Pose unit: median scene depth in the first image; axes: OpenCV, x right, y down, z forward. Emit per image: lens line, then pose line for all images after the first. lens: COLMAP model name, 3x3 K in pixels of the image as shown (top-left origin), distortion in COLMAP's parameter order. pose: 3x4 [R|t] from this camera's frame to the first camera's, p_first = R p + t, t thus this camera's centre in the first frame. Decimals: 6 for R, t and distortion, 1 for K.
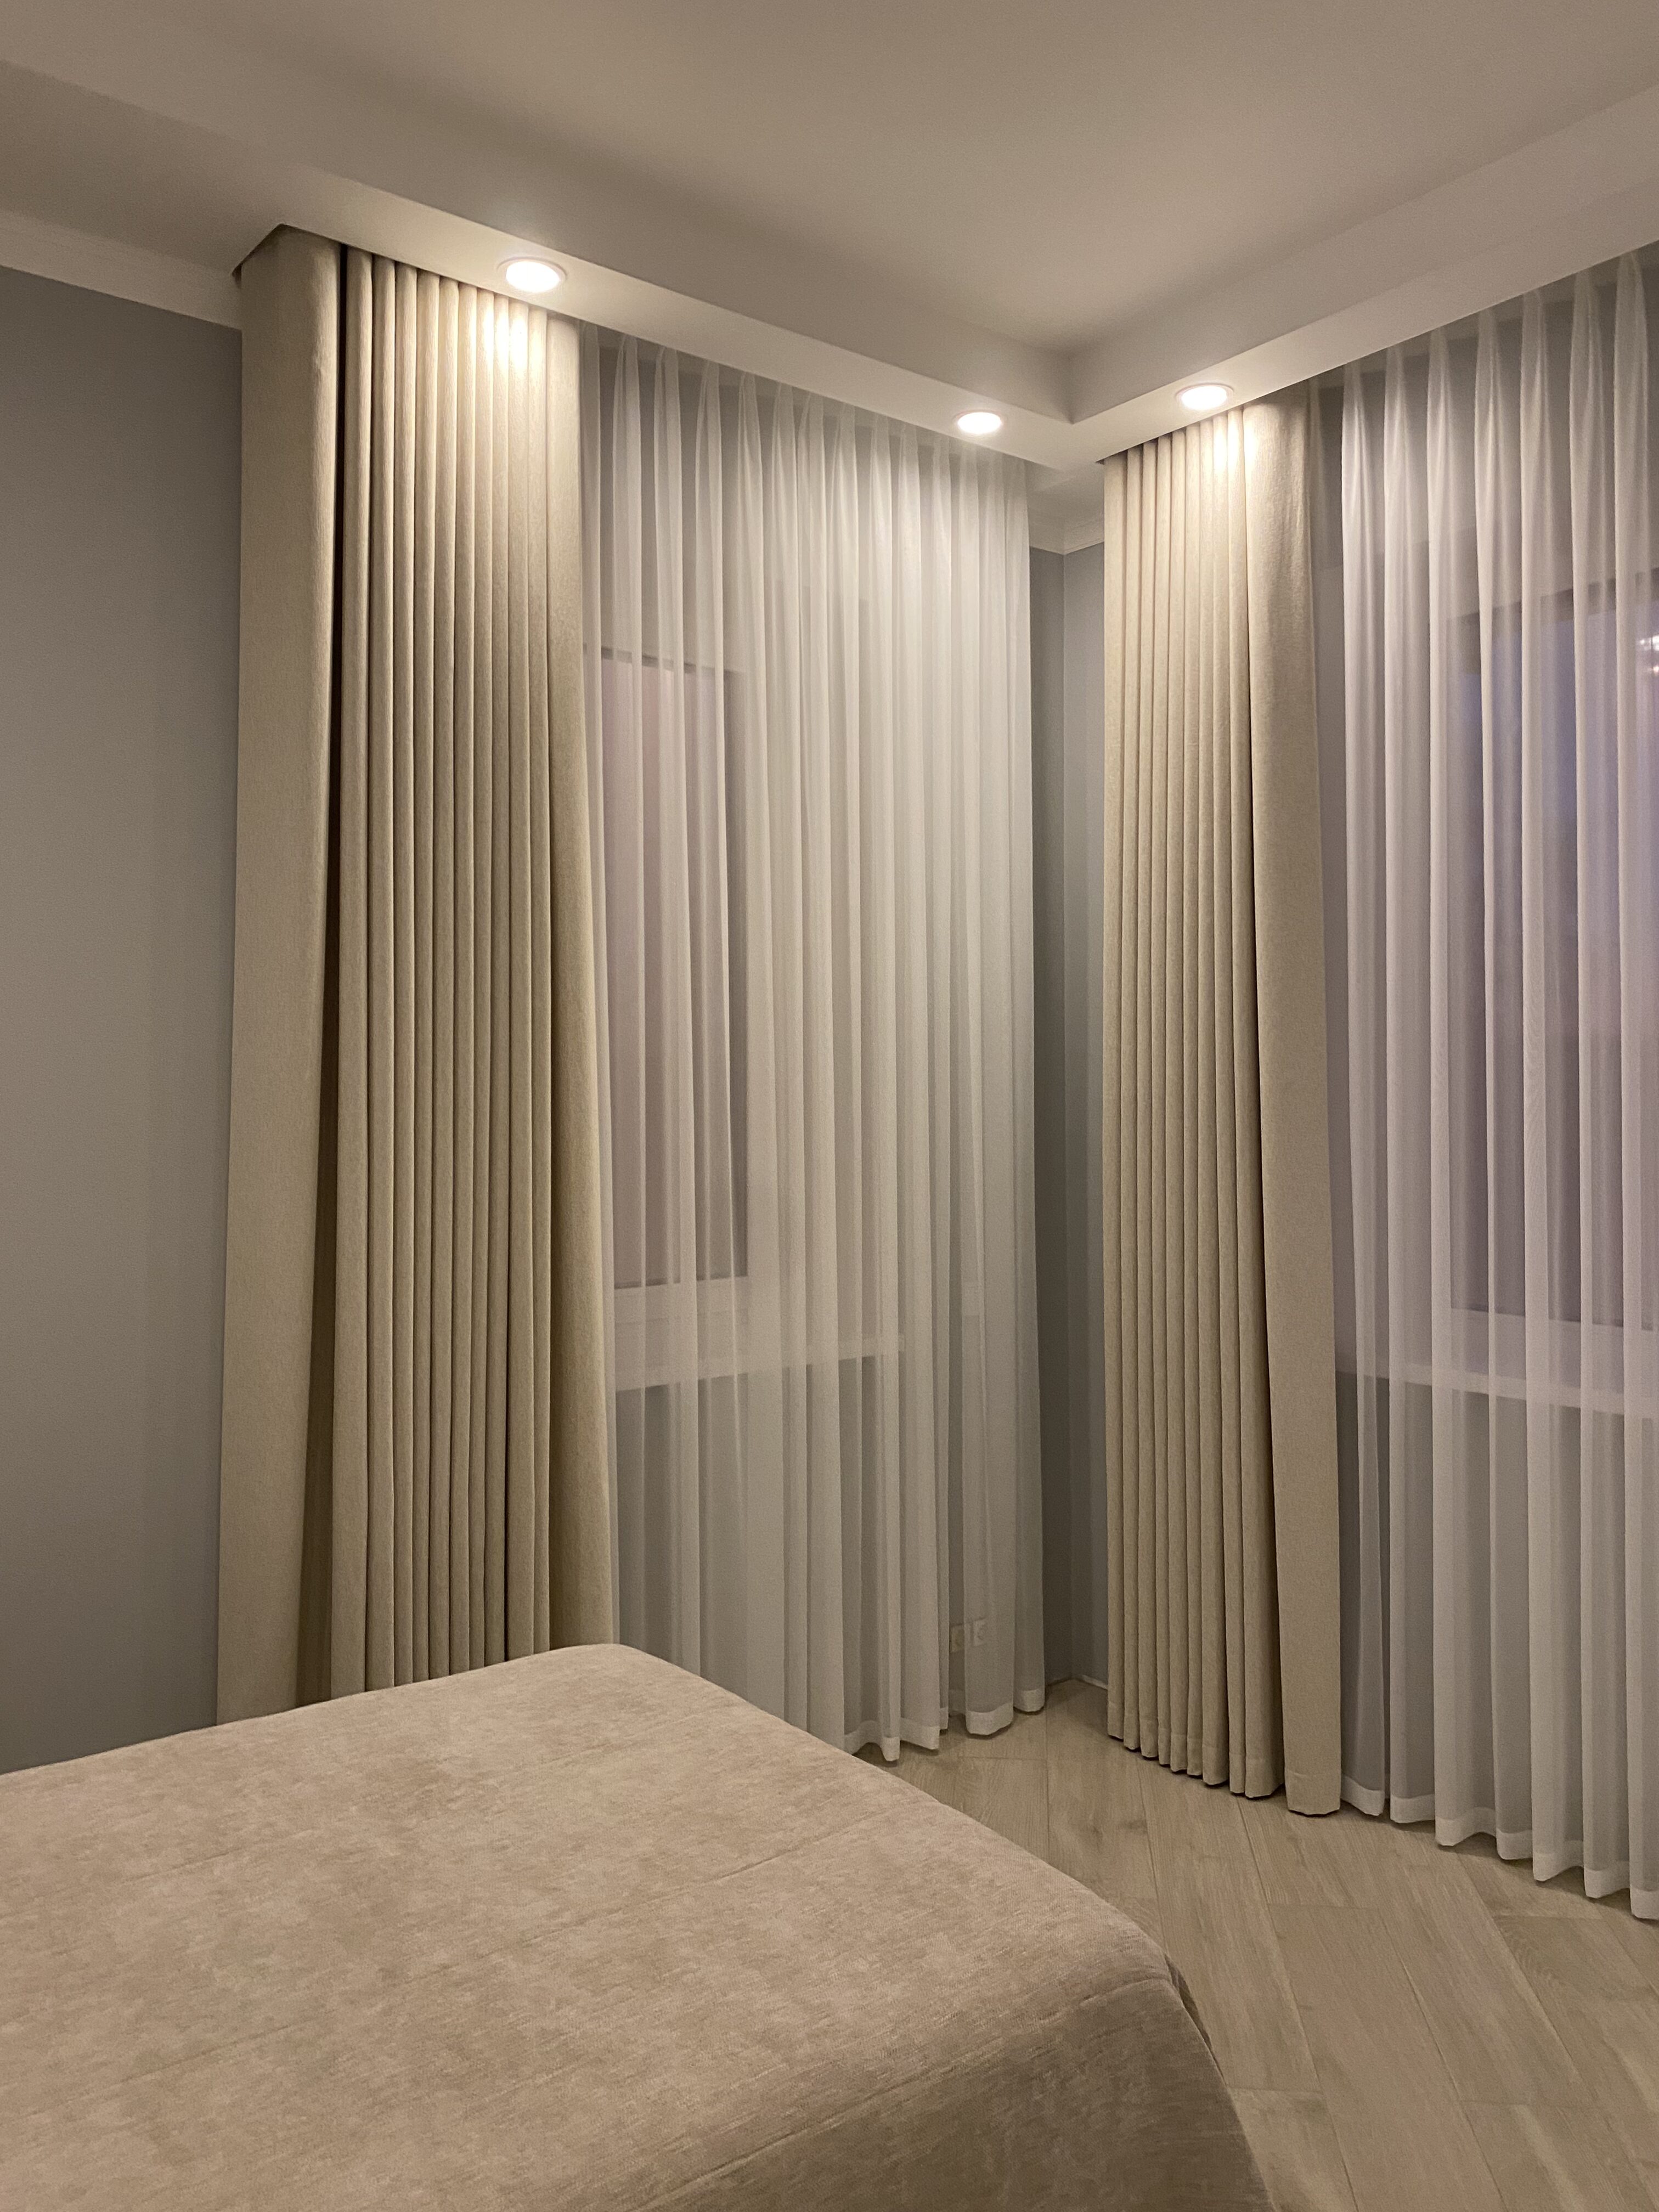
lens RADIAL K [[1653.8, 0, 852.7], [0, 1653.8, 1075.7], [0, 0, 1]] dist [0.012445, -0.014554]
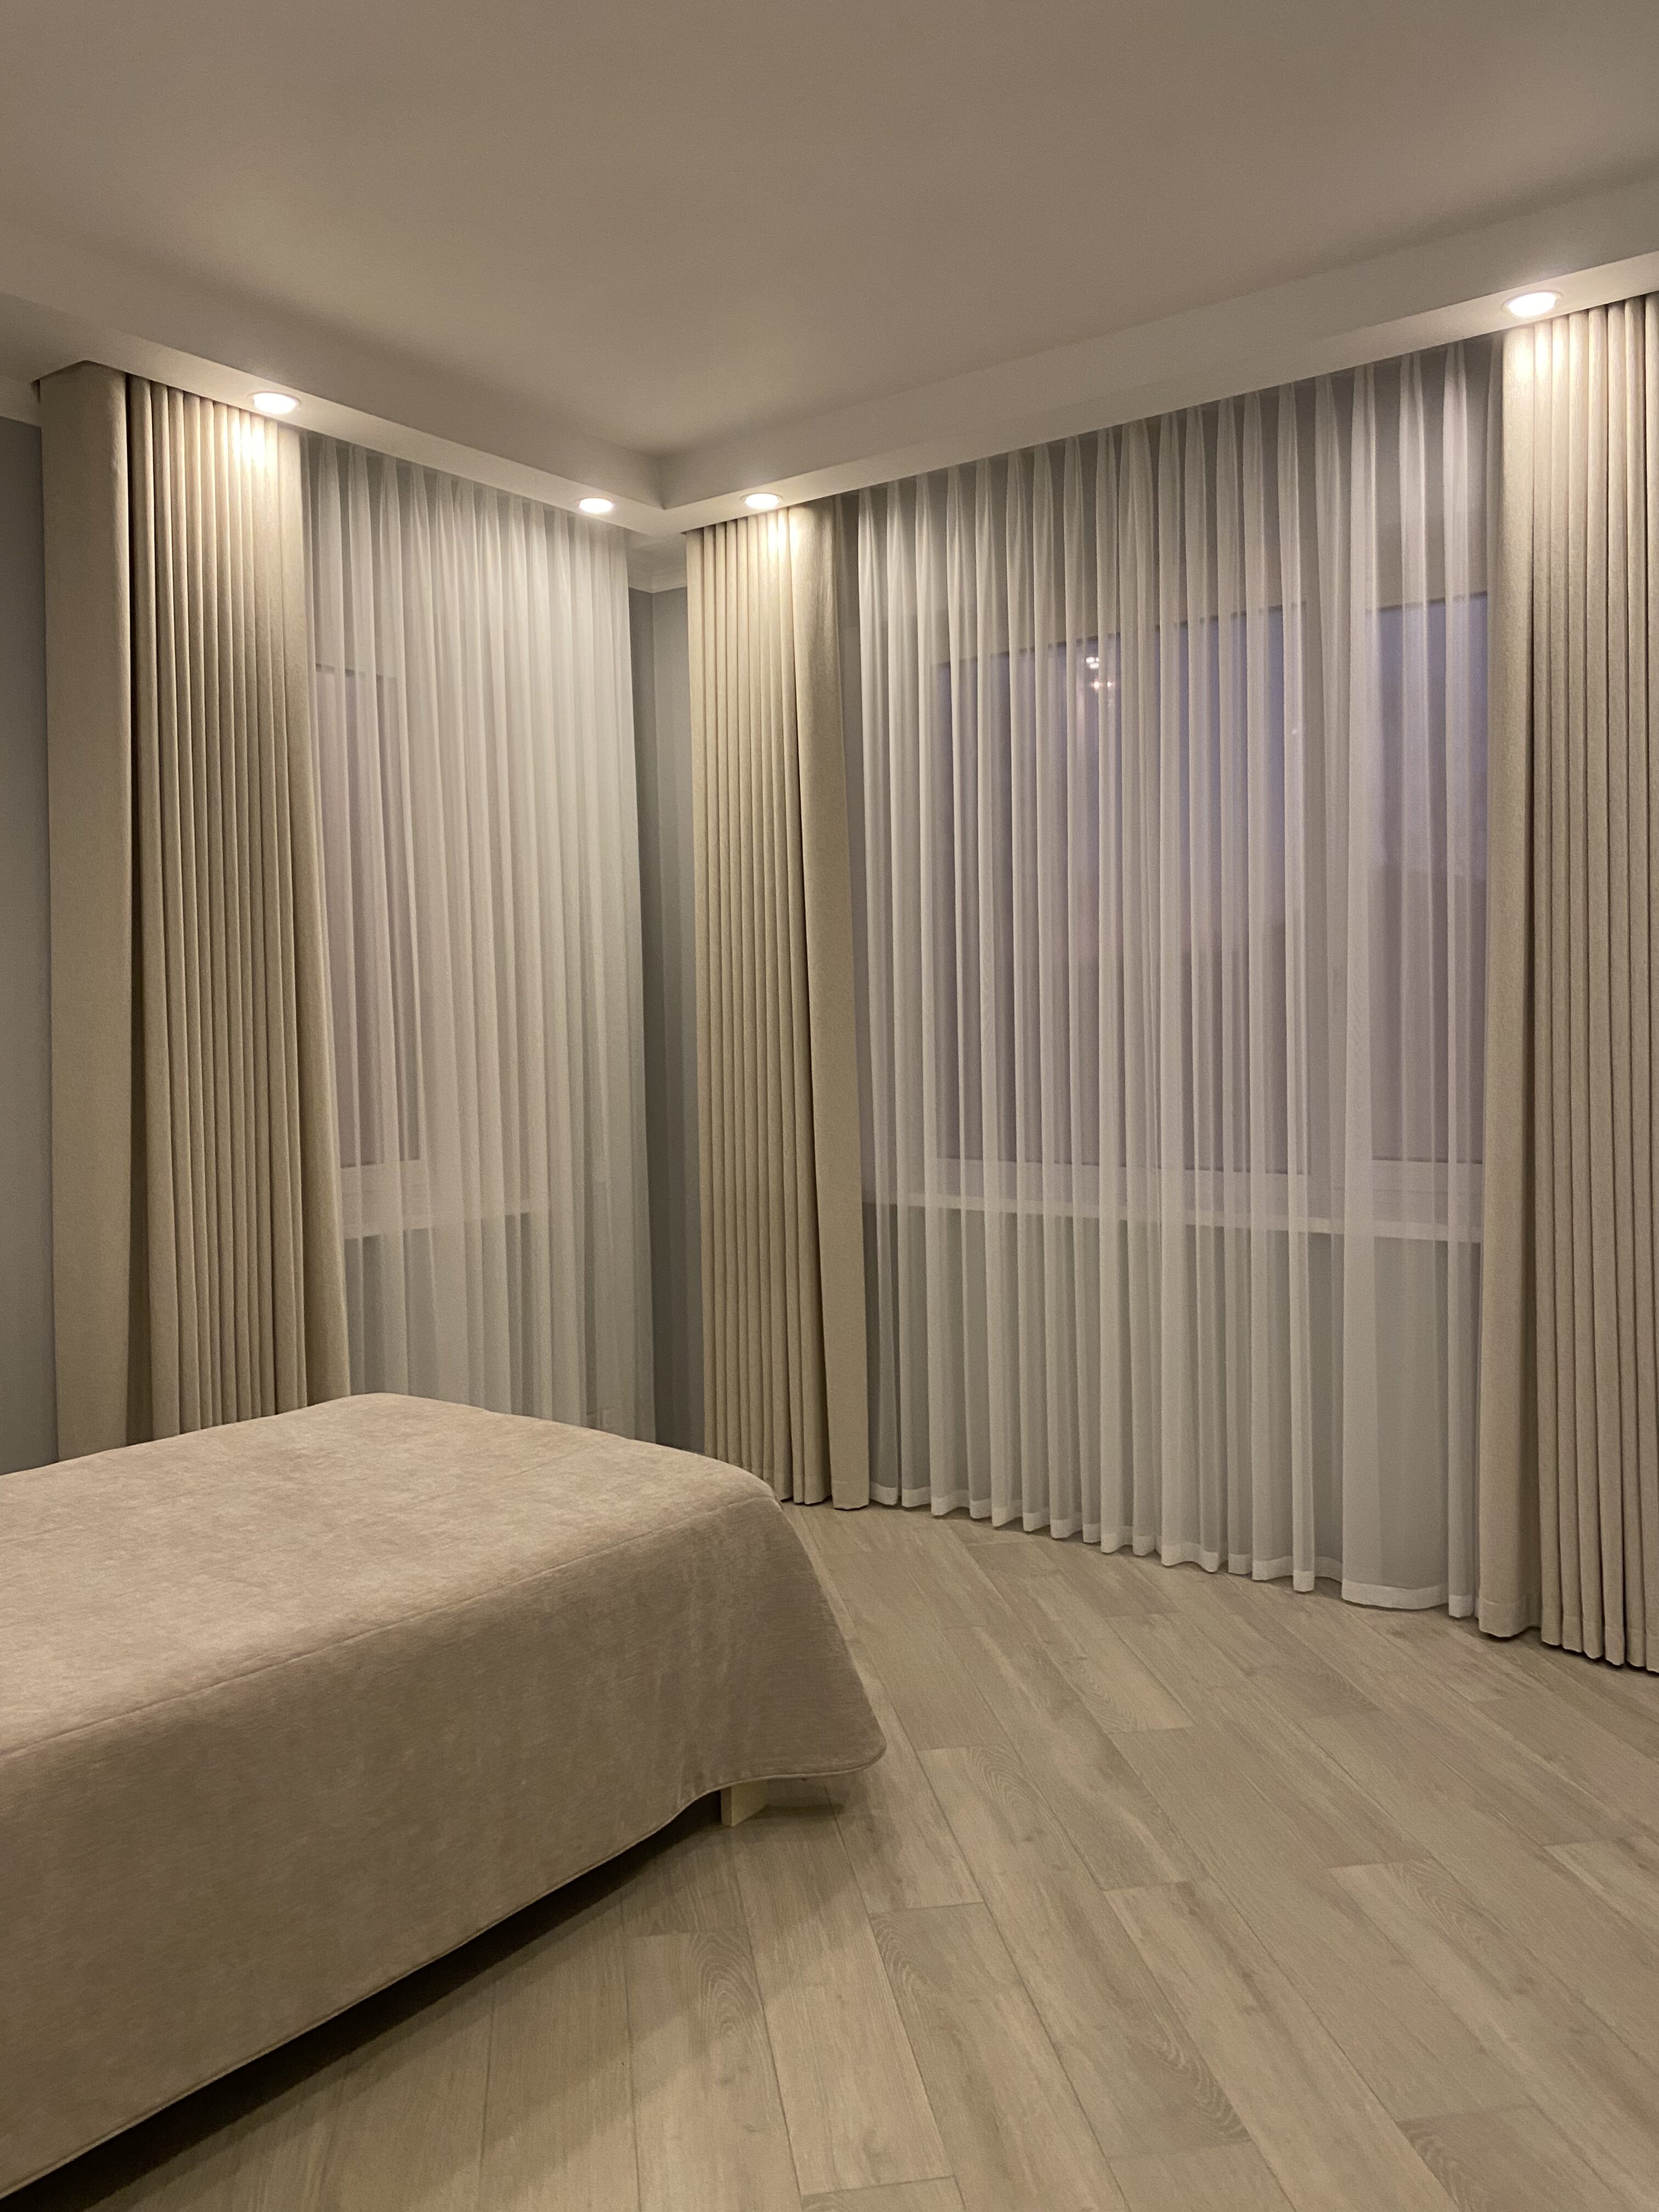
lens RADIAL K [[1653.8, 0, 826.8], [0, 1653.8, 1091.2], [0, 0, 1]] dist [0.012445, -0.014554]
pose [[0.965922, -0.026011, 0.257524, -0.106814], [0.013538, 0.998653, 0.050088, 0.009745], [-0.258480, -0.044895, 0.964973, -0.377871]]
